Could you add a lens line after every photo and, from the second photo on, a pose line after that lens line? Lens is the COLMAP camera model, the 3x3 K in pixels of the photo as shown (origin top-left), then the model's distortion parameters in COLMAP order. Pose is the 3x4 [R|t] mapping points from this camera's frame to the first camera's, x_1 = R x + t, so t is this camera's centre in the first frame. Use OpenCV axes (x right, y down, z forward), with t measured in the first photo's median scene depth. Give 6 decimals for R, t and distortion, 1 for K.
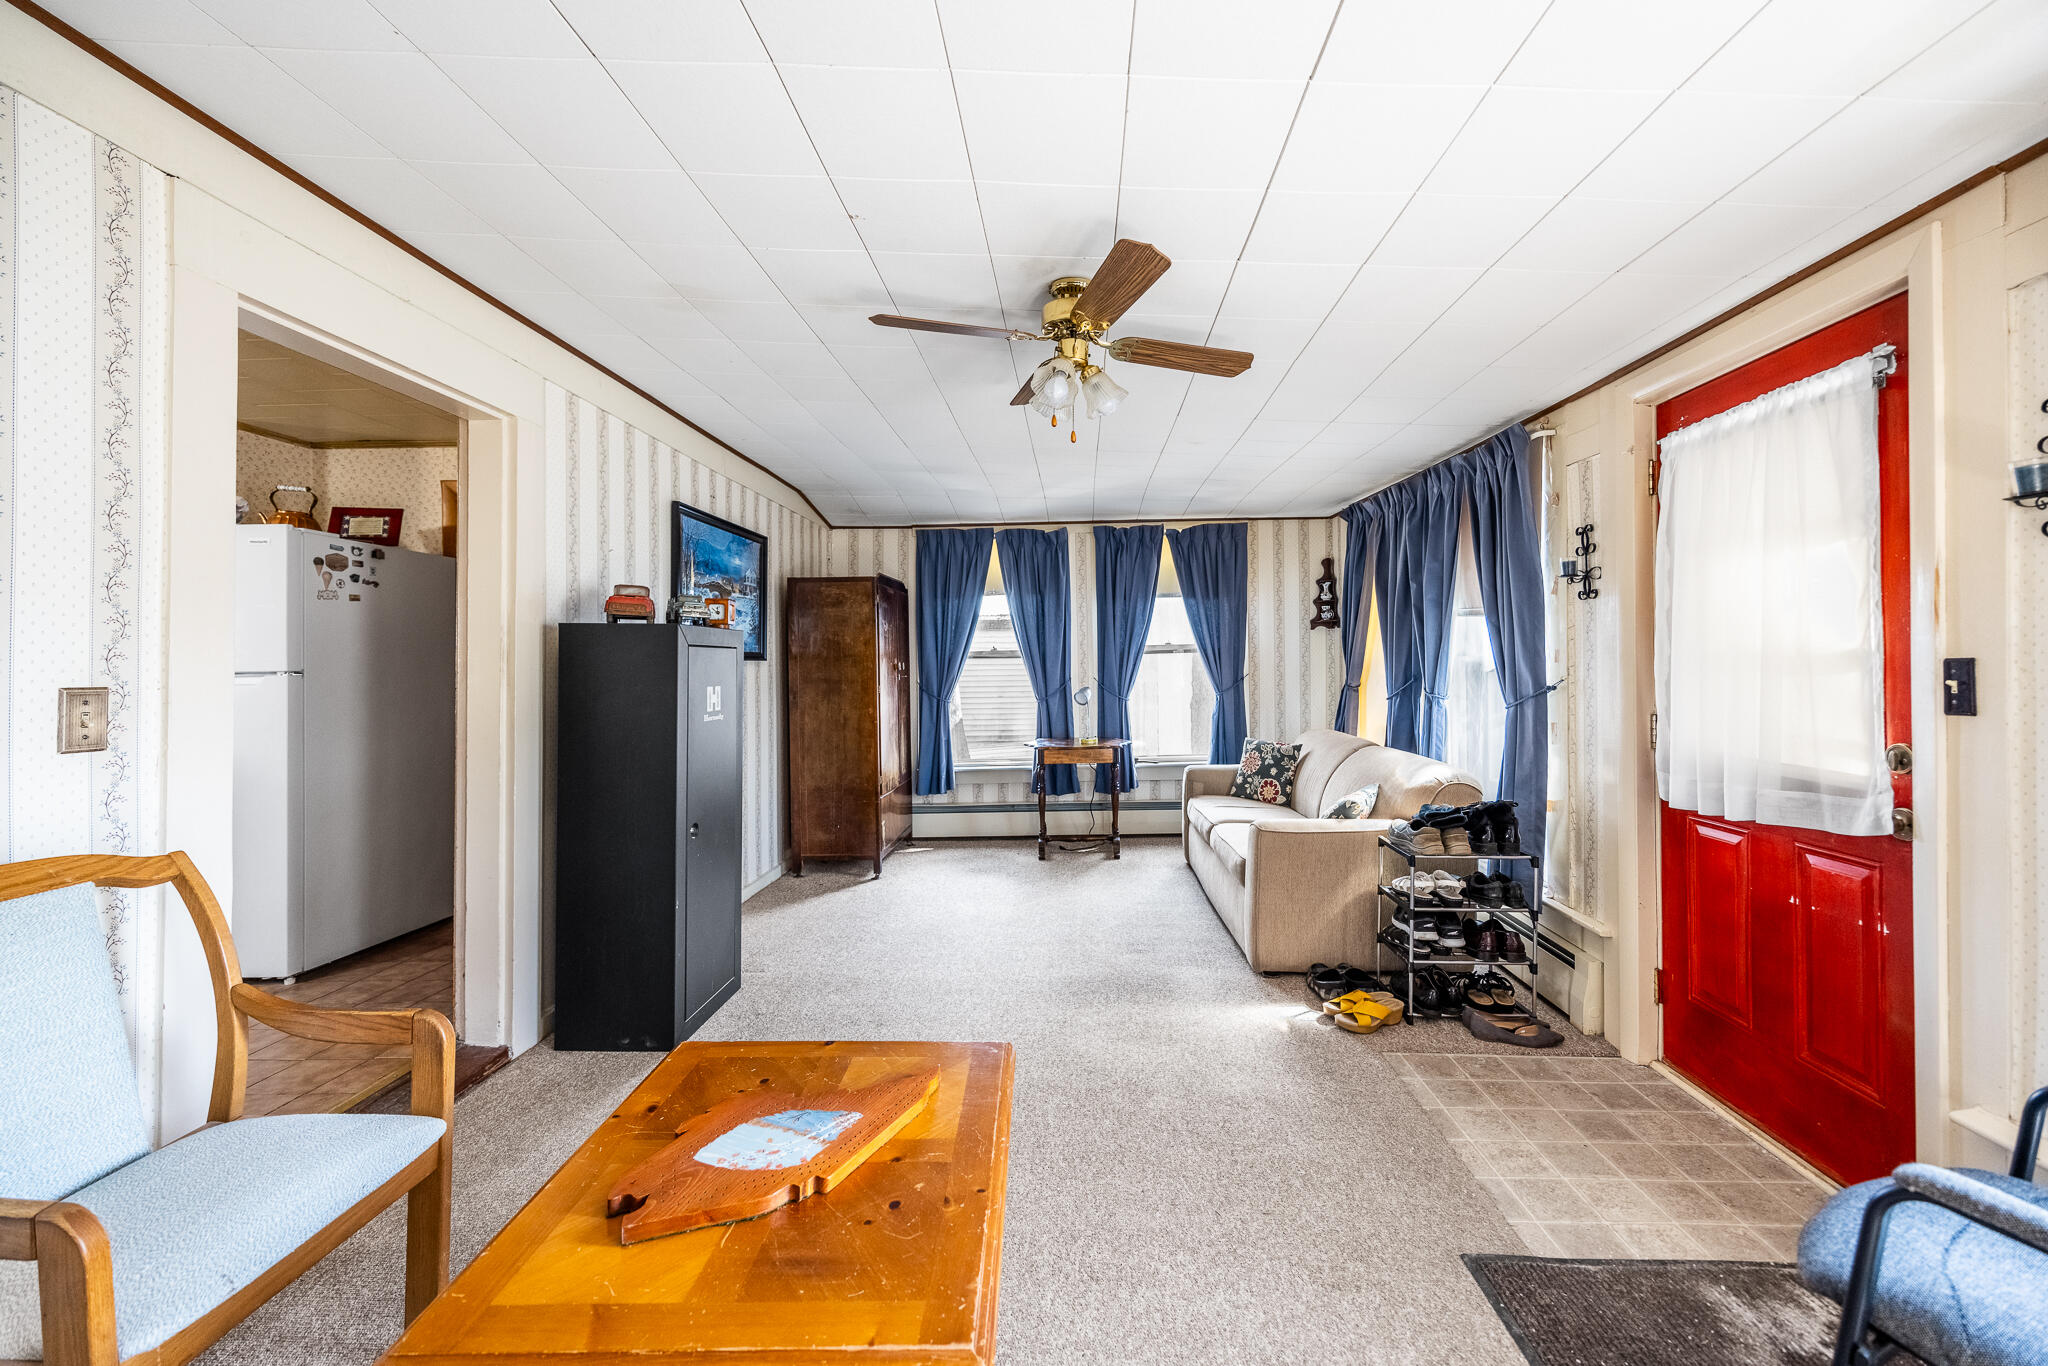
lens RADIAL K [[803.1, 0, 1060.8], [0, 803.1, 657.1], [0, 0, 1]] dist [0.001065, 0.000142]
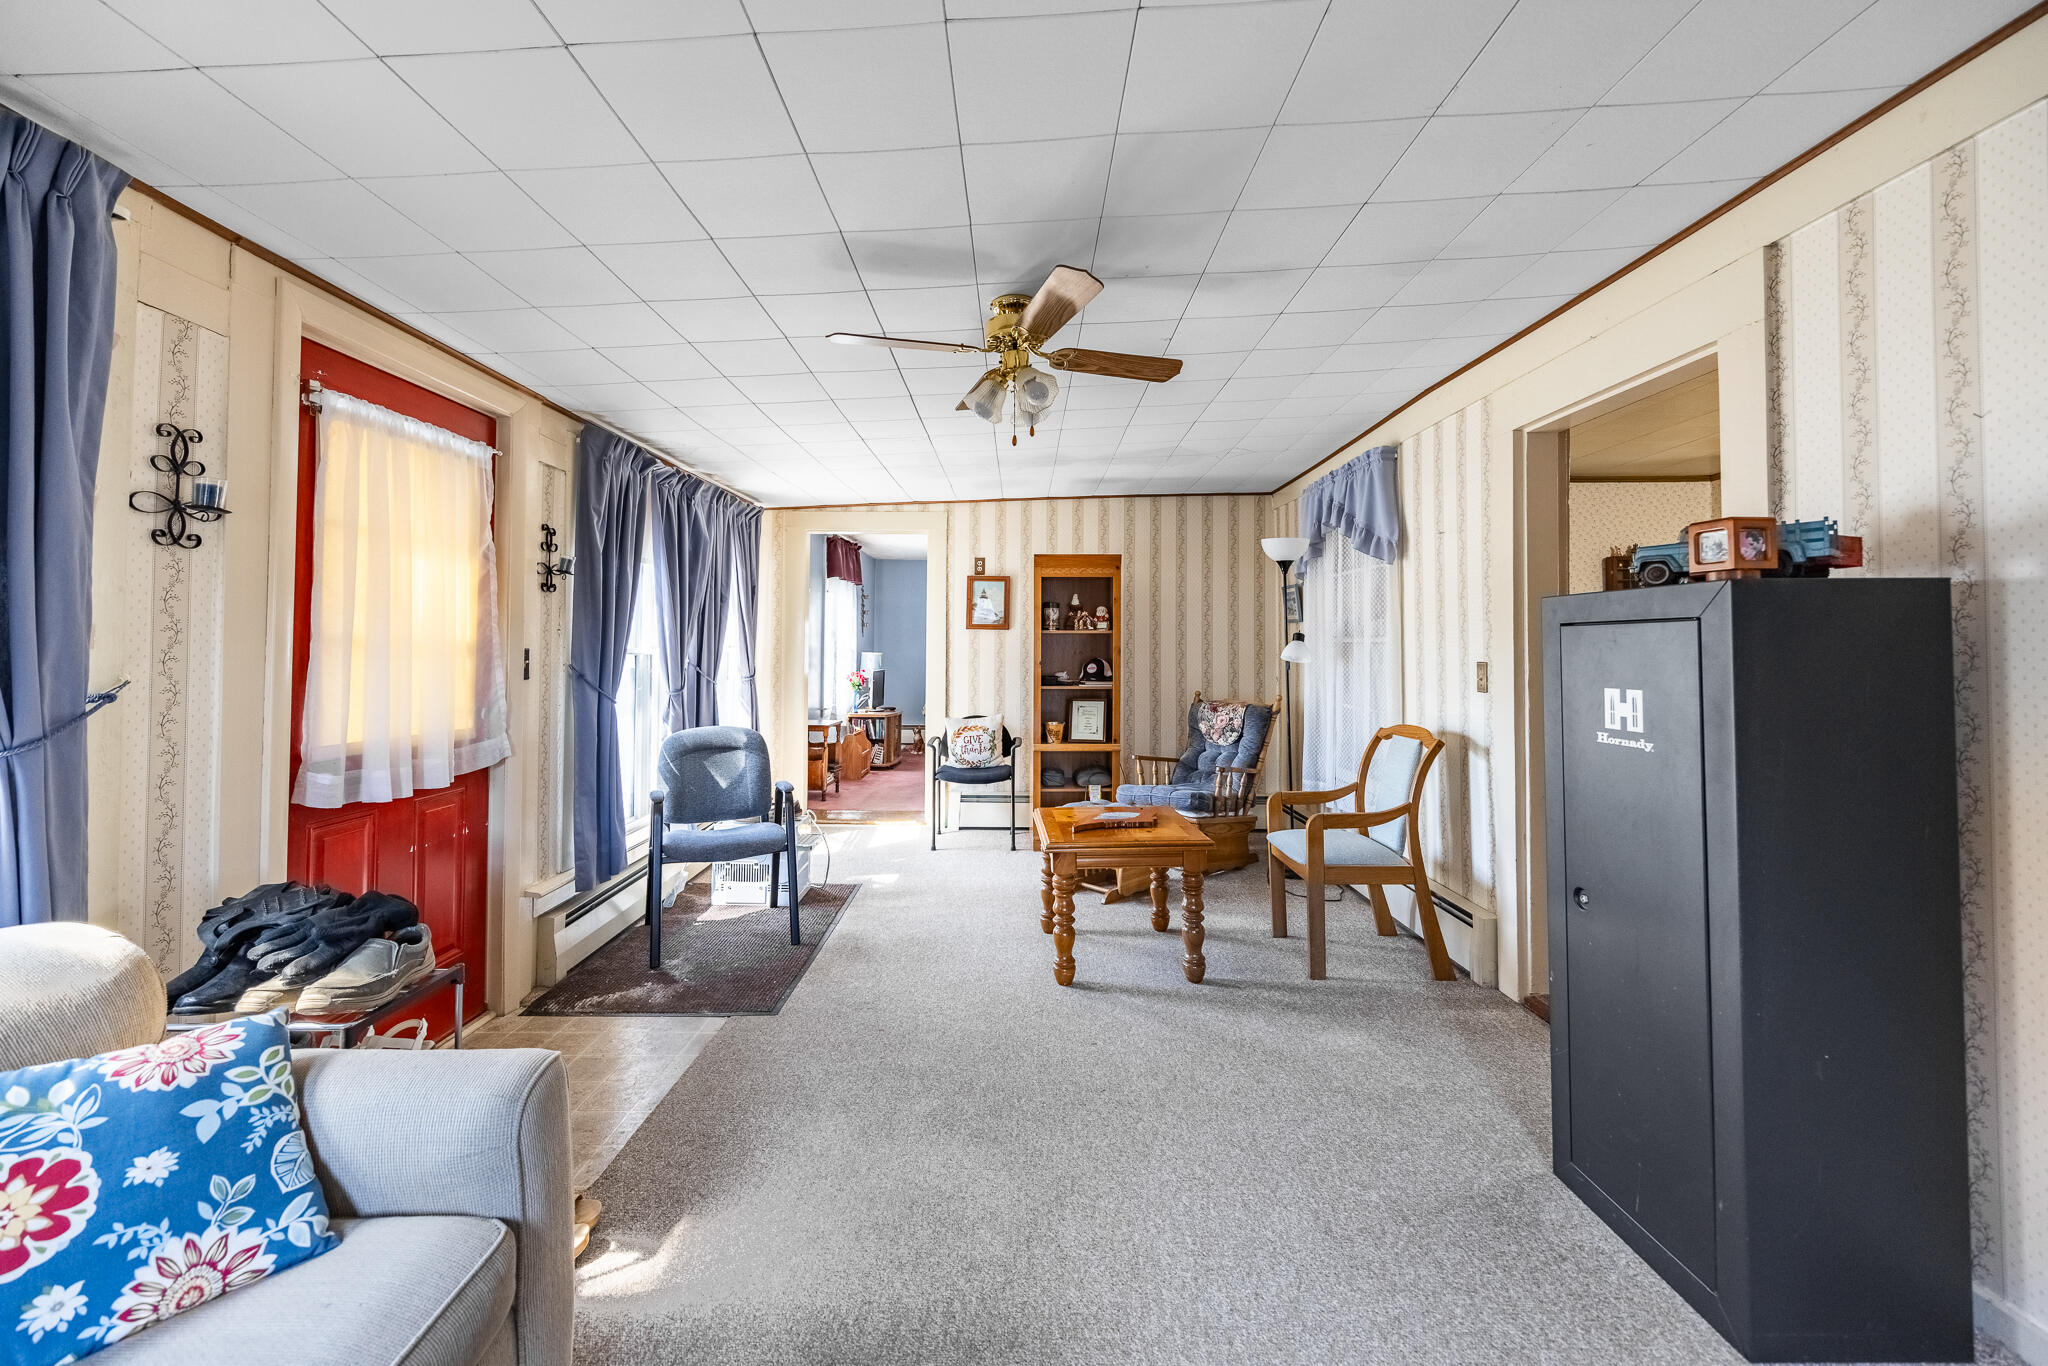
lens RADIAL K [[803.1, 0, 1060.8], [0, 803.1, 657.1], [0, 0, 1]] dist [0.001065, 0.000142]
pose [[-0.997325, 0.001461, -0.073087, 0.026200], [0.001469, 0.999999, -0.000049, 0.013212], [0.073086, -0.000156, -0.997326, 1.666169]]
